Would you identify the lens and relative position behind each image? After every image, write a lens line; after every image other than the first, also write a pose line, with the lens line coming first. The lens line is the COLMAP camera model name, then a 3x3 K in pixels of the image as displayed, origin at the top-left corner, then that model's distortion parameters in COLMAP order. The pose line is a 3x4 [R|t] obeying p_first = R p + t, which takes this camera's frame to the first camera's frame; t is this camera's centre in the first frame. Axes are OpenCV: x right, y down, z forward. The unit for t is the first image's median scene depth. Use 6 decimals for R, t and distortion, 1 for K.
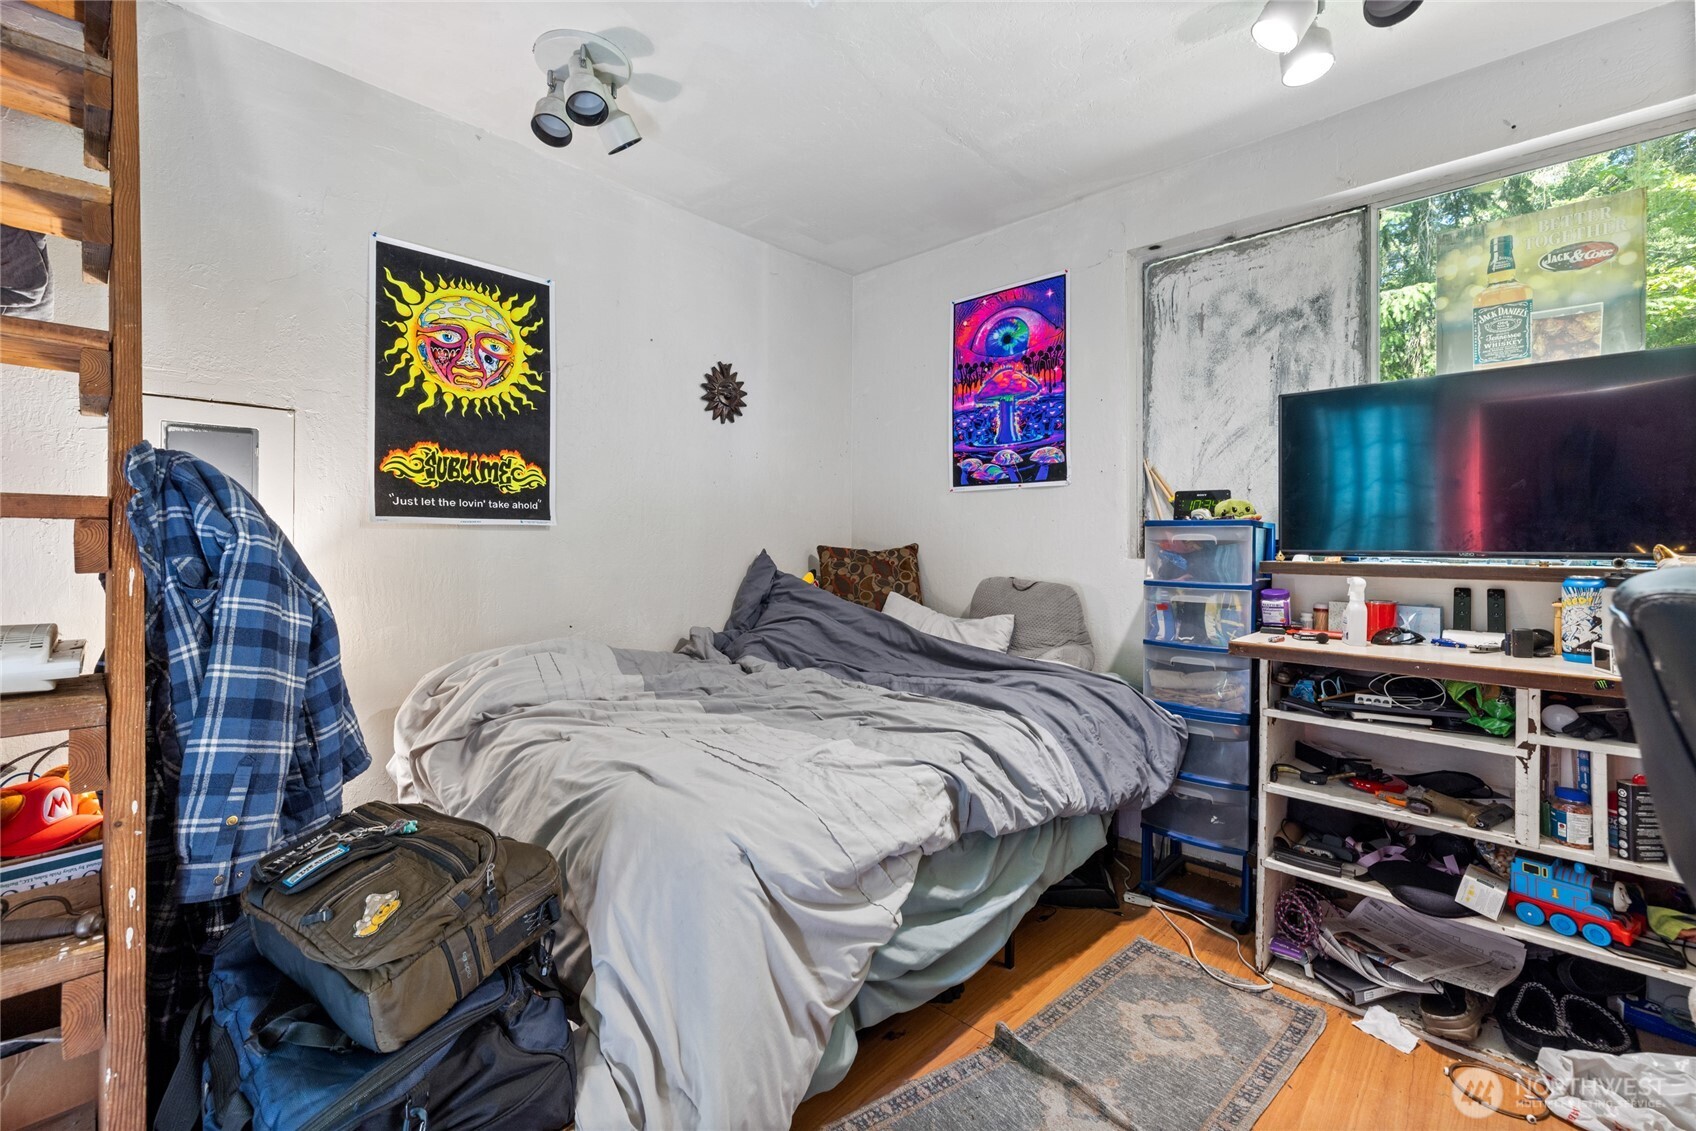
lens RADIAL K [[723.0, 0, 828.3], [0, 723.0, 540.9], [0, 0, 1]] dist [0.002060, 0.000123]
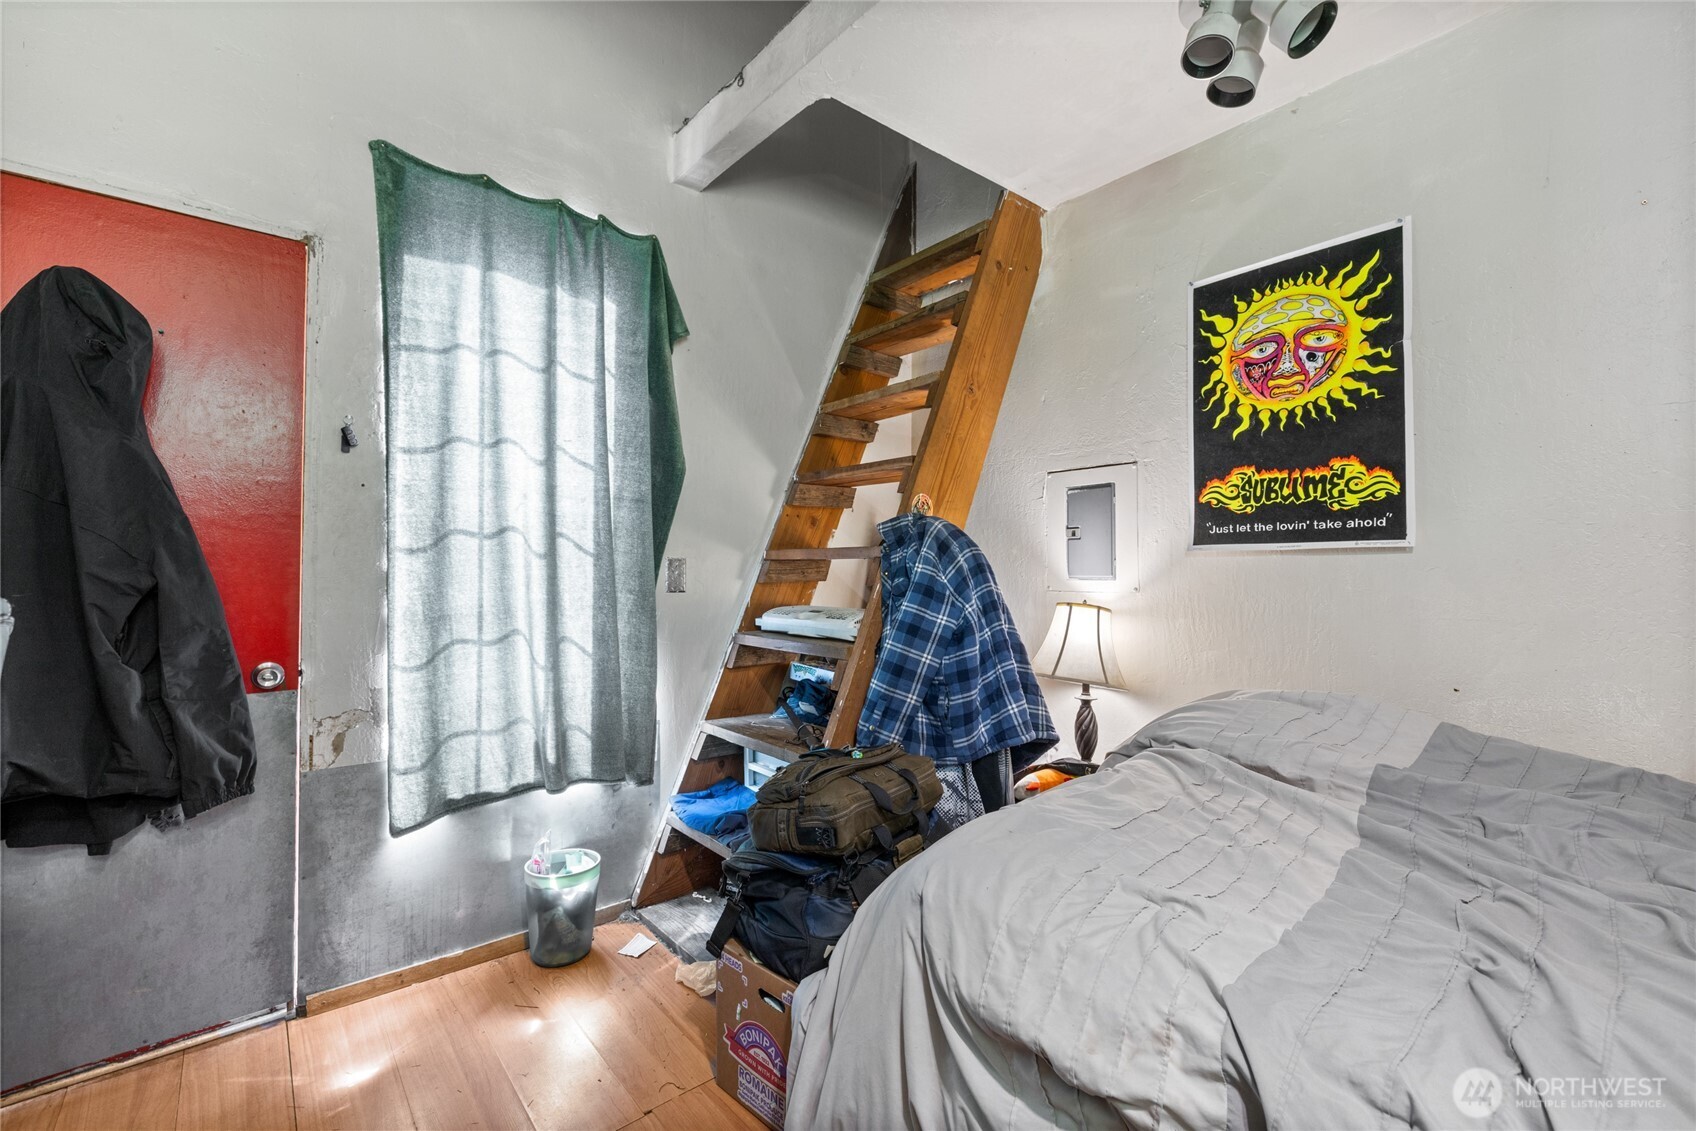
lens RADIAL K [[723.0, 0, 847.2], [0, 723.0, 569.6], [0, 0, 1]] dist [0.002060, 0.000123]
pose [[-0.100217, -0.005461, -0.994951, 0.451008], [0.002127, 0.999981, -0.005703, 0.006002], [0.994963, -0.002688, -0.100203, 0.547609]]
